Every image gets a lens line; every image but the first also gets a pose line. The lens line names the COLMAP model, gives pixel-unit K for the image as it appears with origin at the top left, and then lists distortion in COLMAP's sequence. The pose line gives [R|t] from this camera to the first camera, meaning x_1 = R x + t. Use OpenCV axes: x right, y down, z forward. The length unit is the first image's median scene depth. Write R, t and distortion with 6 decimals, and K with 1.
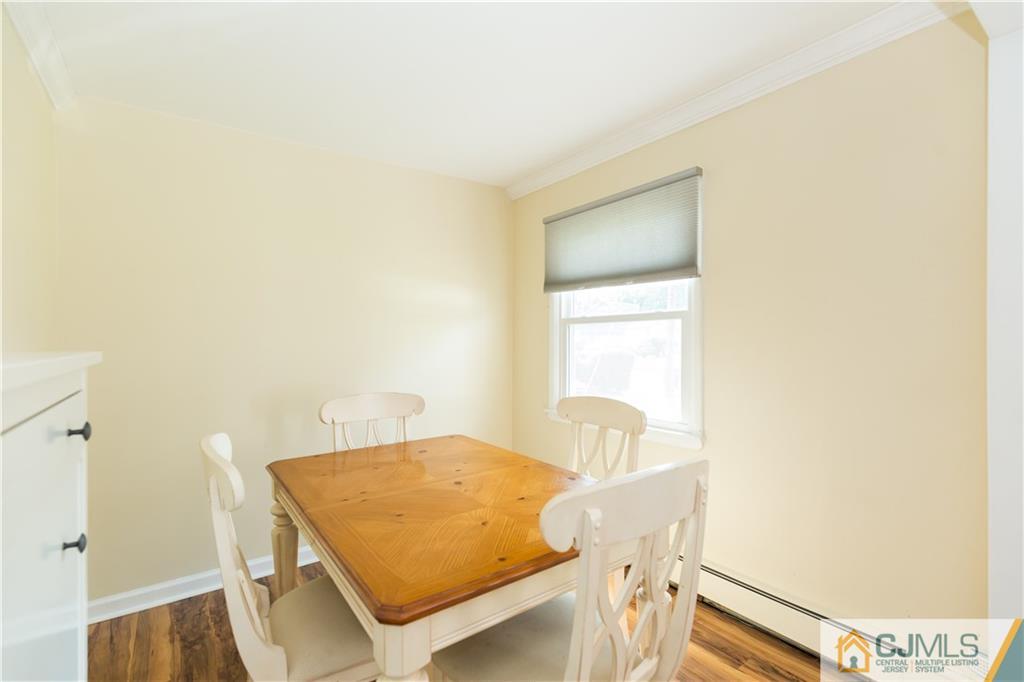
lens RADIAL K [[465.3, 0, 517.2], [0, 465.3, 331.5], [0, 0, 1]] dist [0.003844, 0.000247]
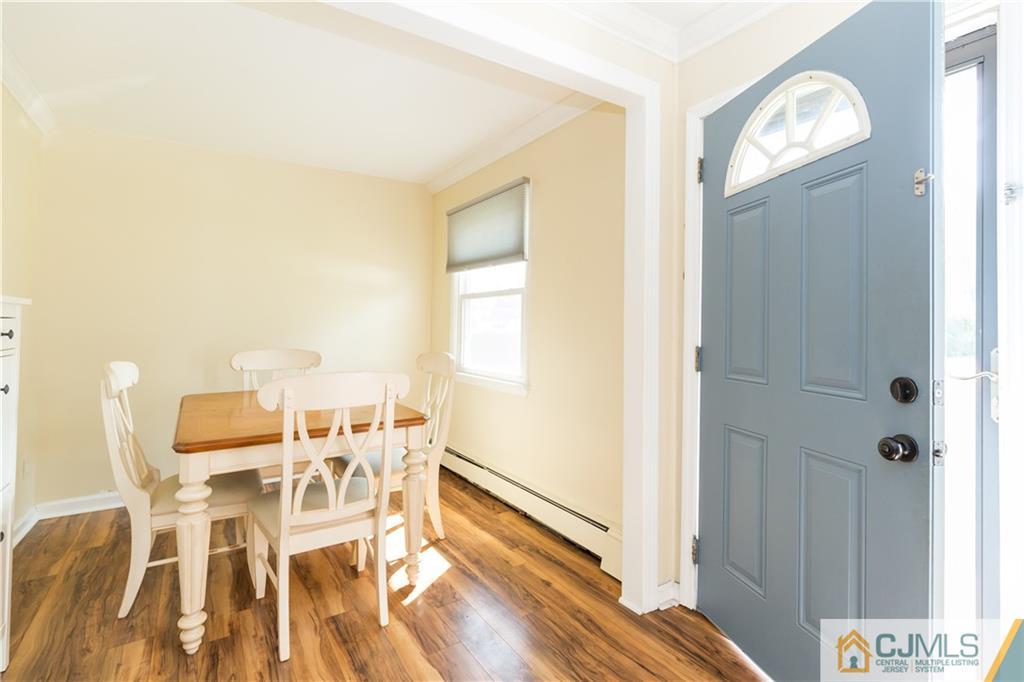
lens RADIAL K [[489.0, 0, 538.3], [0, 489.0, 302.1], [0, 0, 1]] dist [0.003586, 0.000114]
pose [[0.999551, 0.010306, -0.028152, 0.457997], [-0.011100, 0.999541, -0.028203, 0.034069], [0.027848, 0.028502, 0.999206, -0.344819]]
